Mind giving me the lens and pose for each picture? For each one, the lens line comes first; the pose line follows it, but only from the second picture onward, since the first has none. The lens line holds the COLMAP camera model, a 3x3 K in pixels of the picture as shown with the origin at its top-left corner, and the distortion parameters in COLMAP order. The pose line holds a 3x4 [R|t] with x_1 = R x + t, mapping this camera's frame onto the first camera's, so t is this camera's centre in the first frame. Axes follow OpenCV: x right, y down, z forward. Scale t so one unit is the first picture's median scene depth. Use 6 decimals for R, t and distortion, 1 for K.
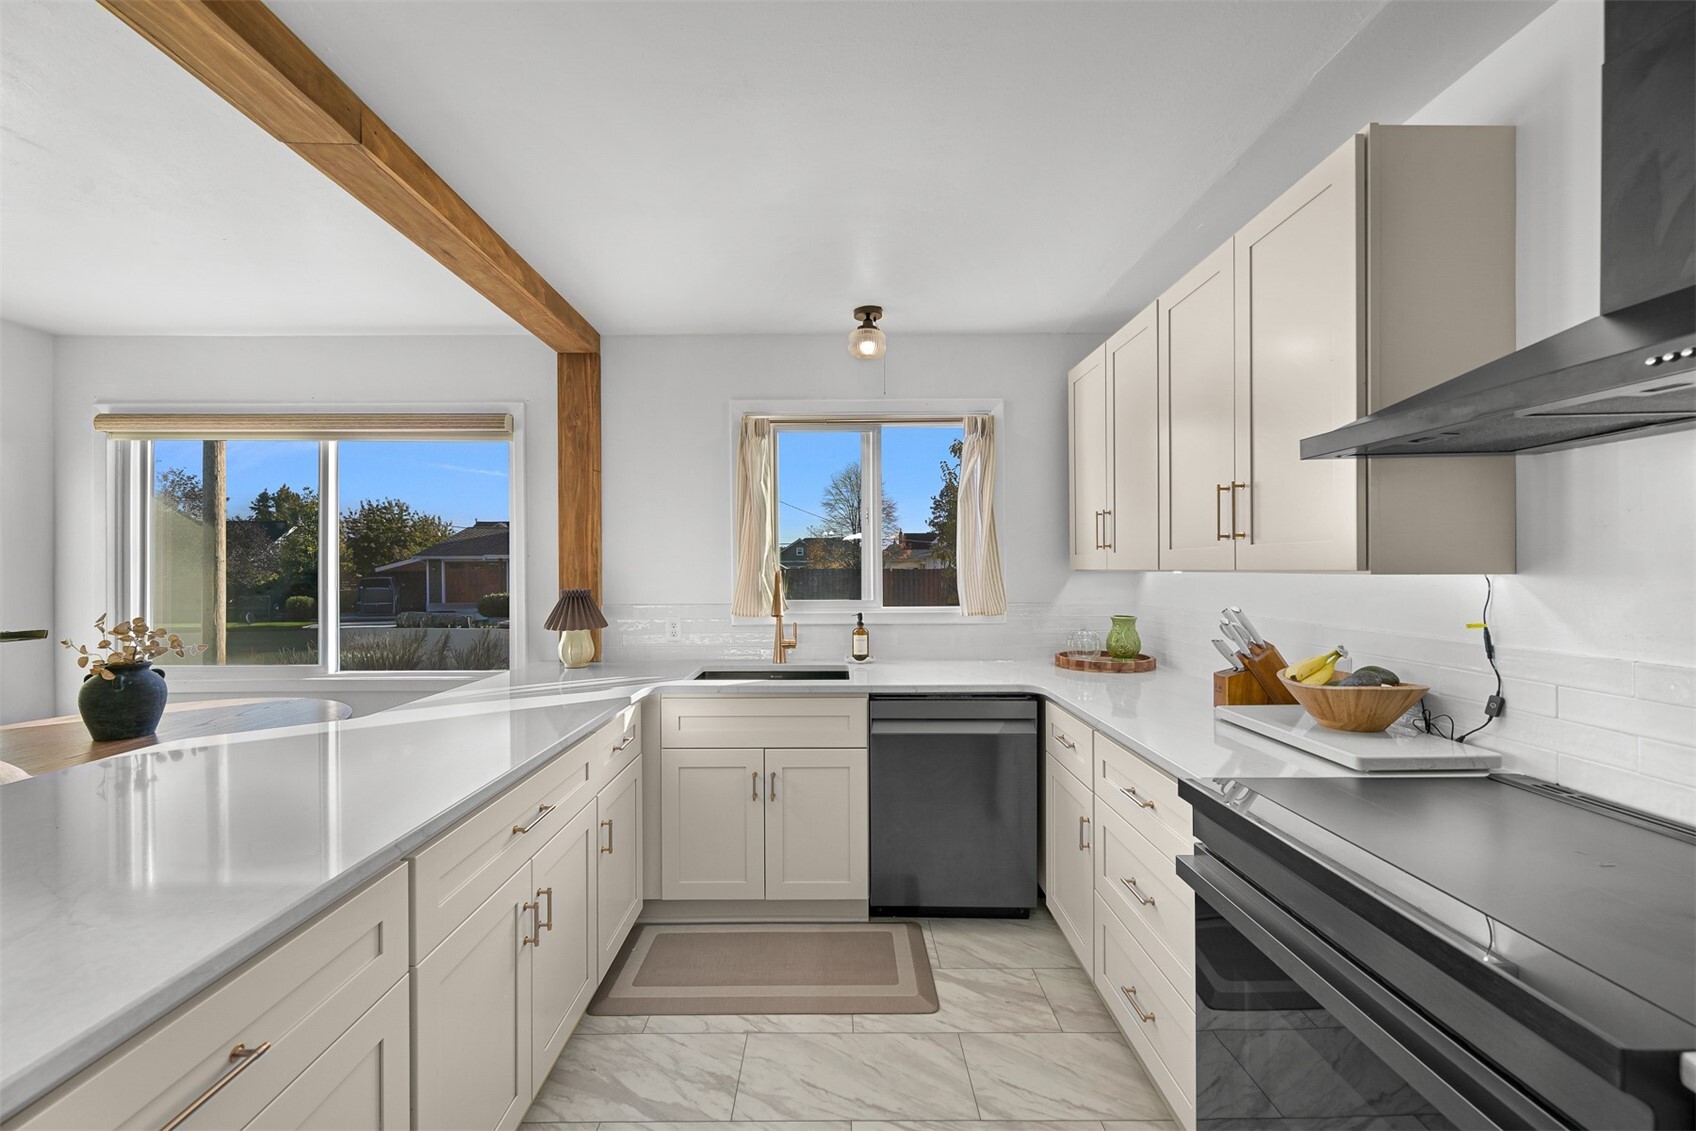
lens RADIAL K [[671.5, 0, 846.8], [0, 671.5, 572.6], [0, 0, 1]] dist [0.000240, 0.000026]
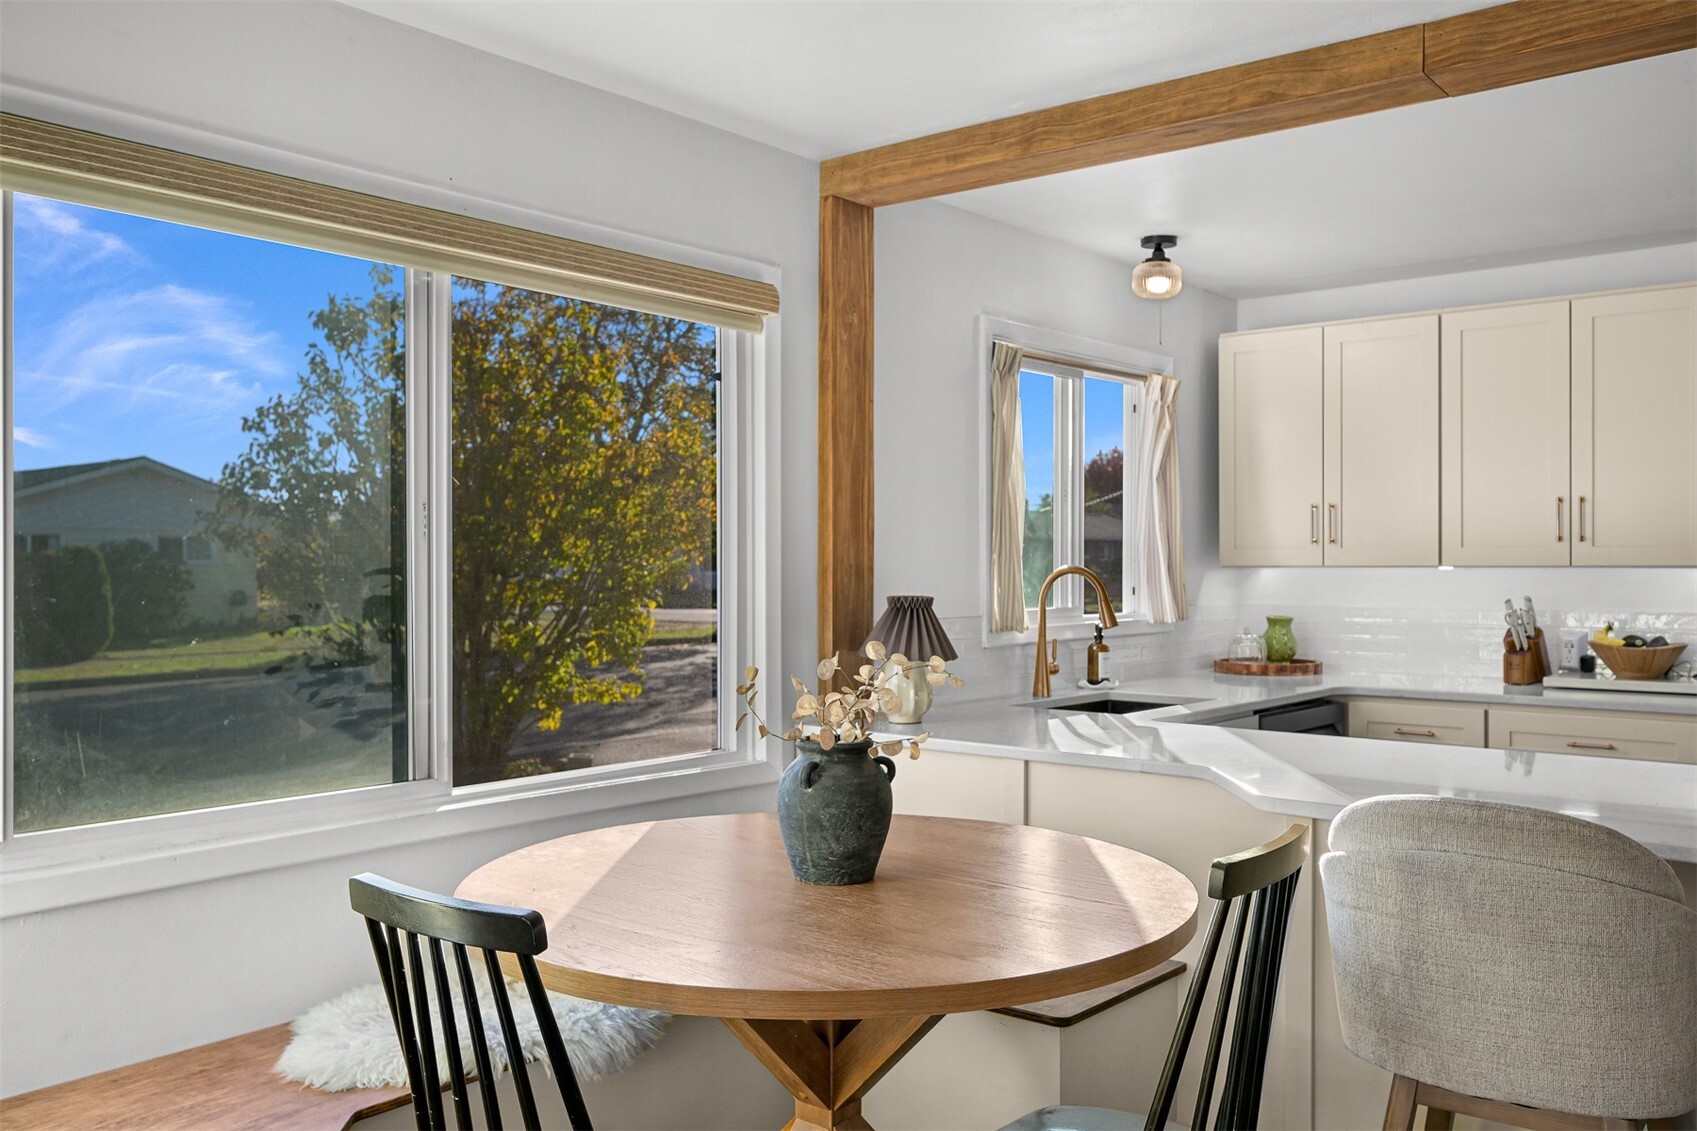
lens RADIAL K [[1411.4, 0, 848.5], [0, 1411.4, 565.5], [0, 0, 1]] dist [-0.005441, 0.000529]
pose [[0.639373, 0.003470, 0.768889, -1.370473], [0.002833, 0.999972, -0.006869, 0.005340], [-0.768892, 0.006570, 0.639345, 0.200977]]
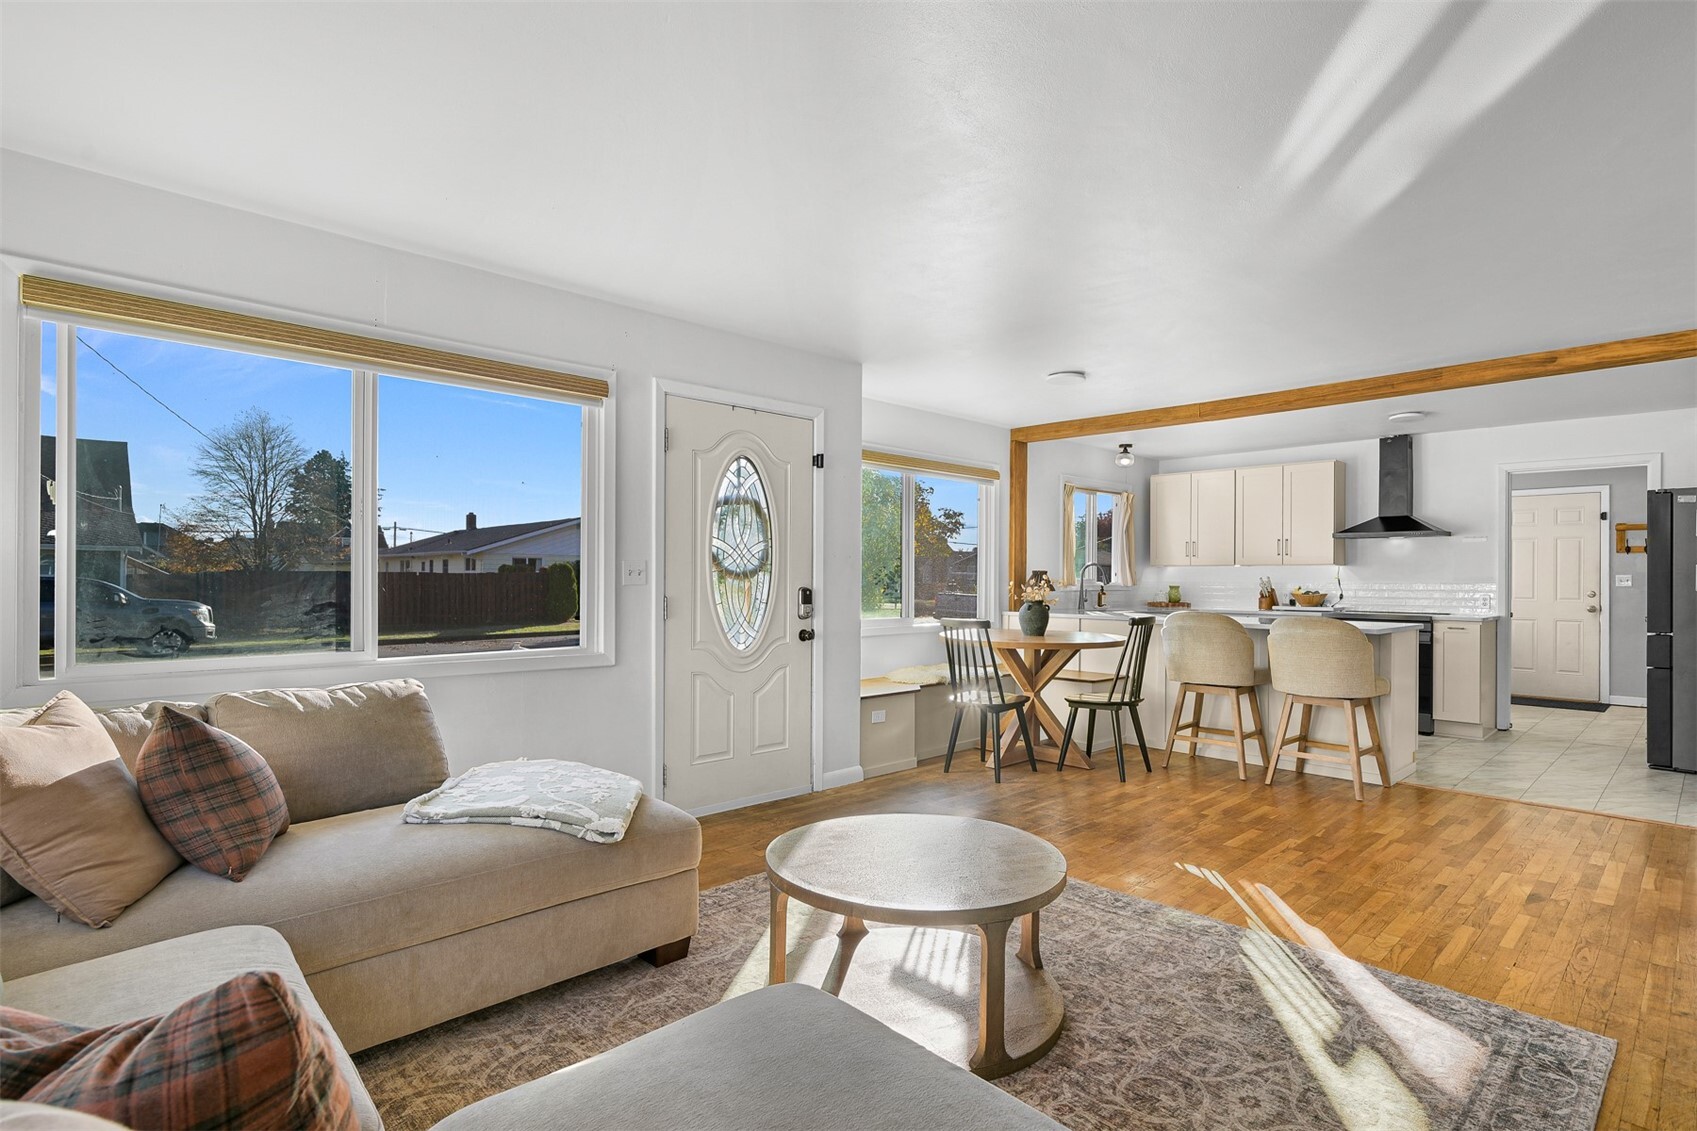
lens RADIAL K [[855.8, 0, 845.3], [0, 855.8, 580.0], [0, 0, 1]] dist [0.000636, -0.000207]
pose [[0.720714, 0.008770, 0.693177, -2.358993], [-0.004997, 0.999960, -0.007456, 0.069013], [-0.693215, 0.001910, 0.720729, -0.347704]]
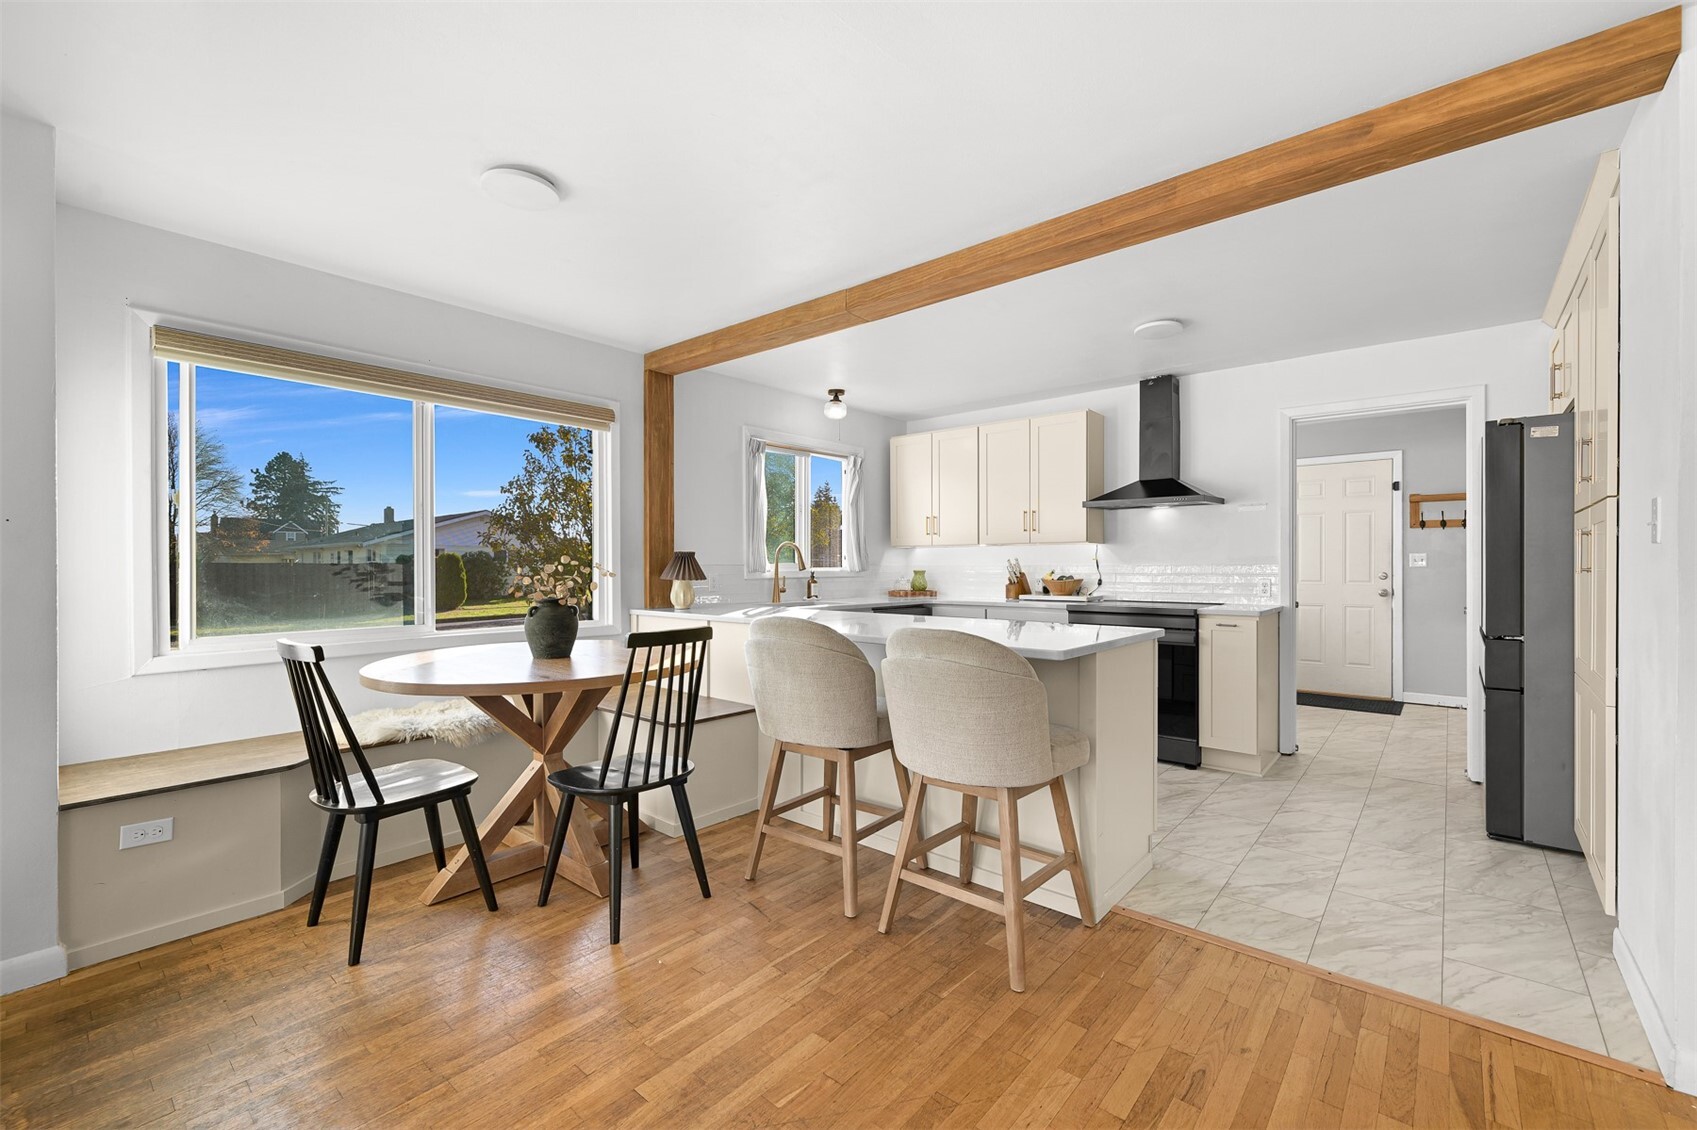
lens RADIAL K [[712.6, 0, 852.5], [0, 712.6, 570.3], [0, 0, 1]] dist [0.001186, 0.000208]
pose [[0.647407, -0.000886, 0.762144, -1.223952], [0.004266, 0.999988, -0.002461, 0.064808], [-0.762132, 0.004845, 0.647403, -0.189169]]
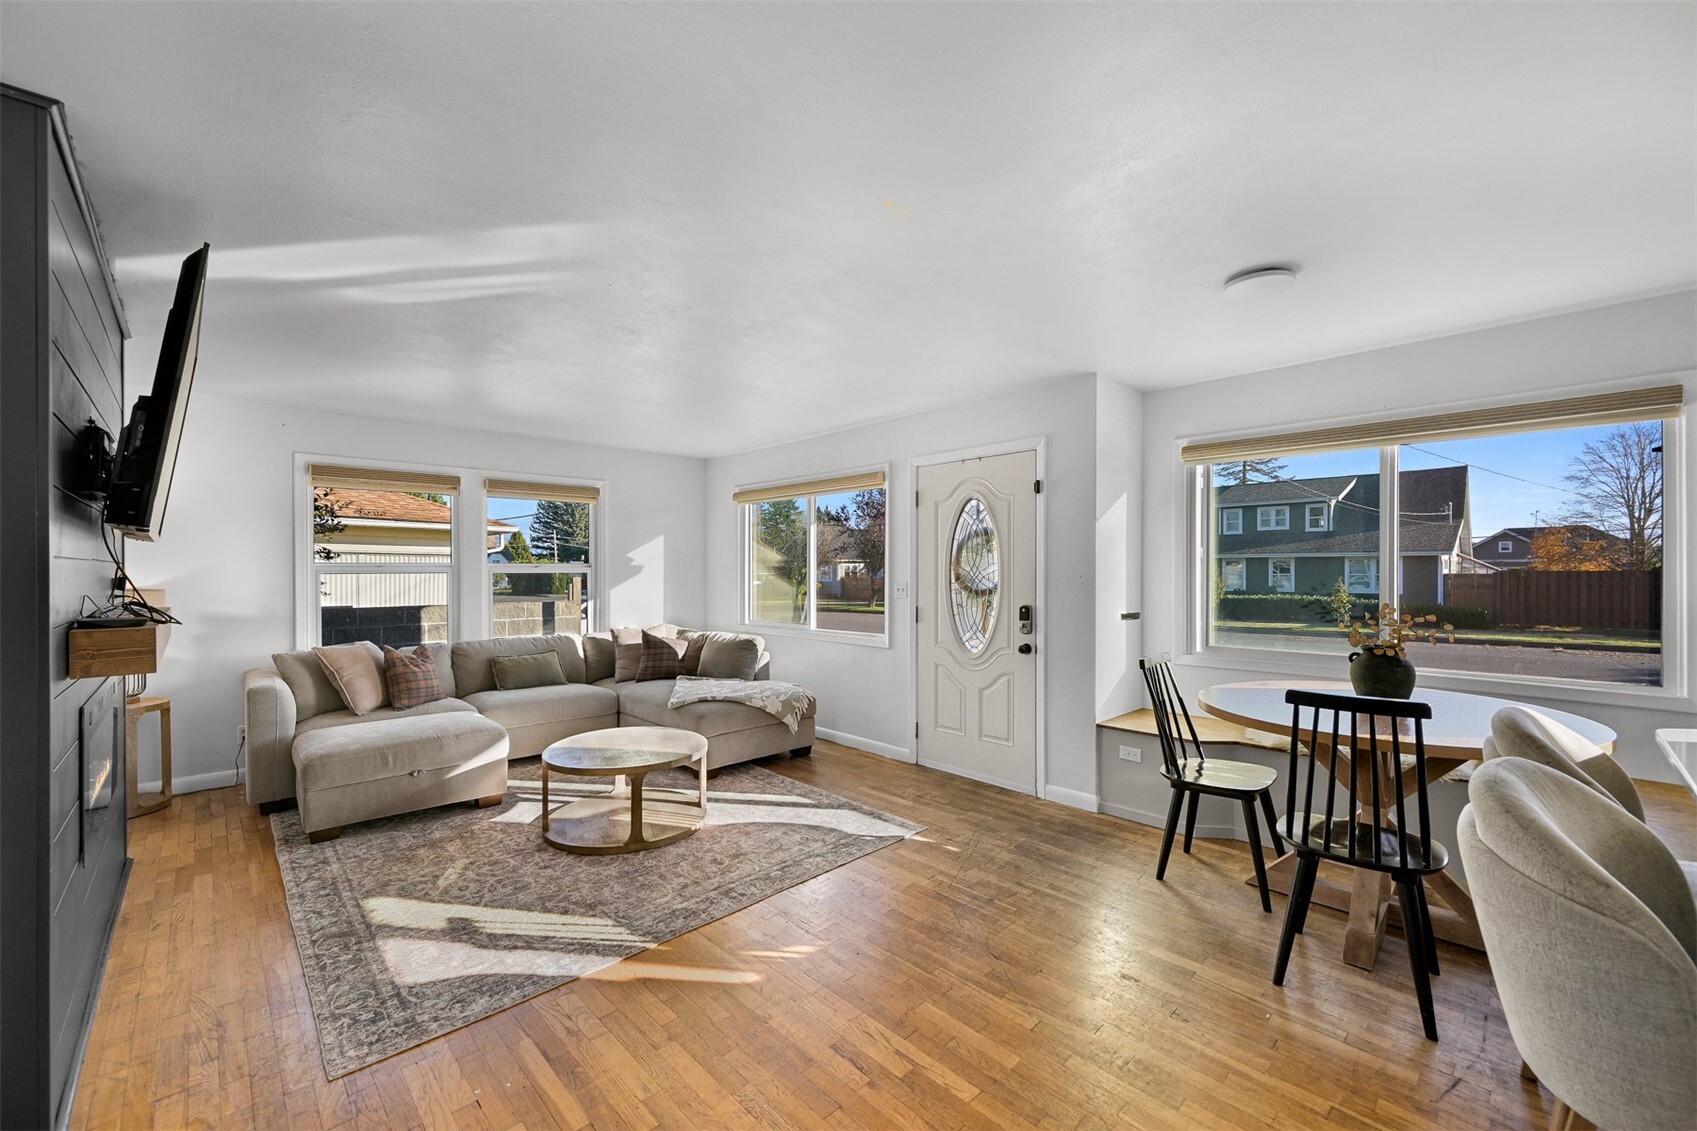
lens RADIAL K [[671.9, 0, 847.3], [0, 671.9, 572.6], [0, 0, 1]] dist [0.000240, 0.000026]
pose [[0.689475, 0.005355, -0.724290, -0.629544], [-0.006713, 0.999977, 0.001004, 0.008425], [0.724279, 0.004170, 0.689495, -0.355411]]
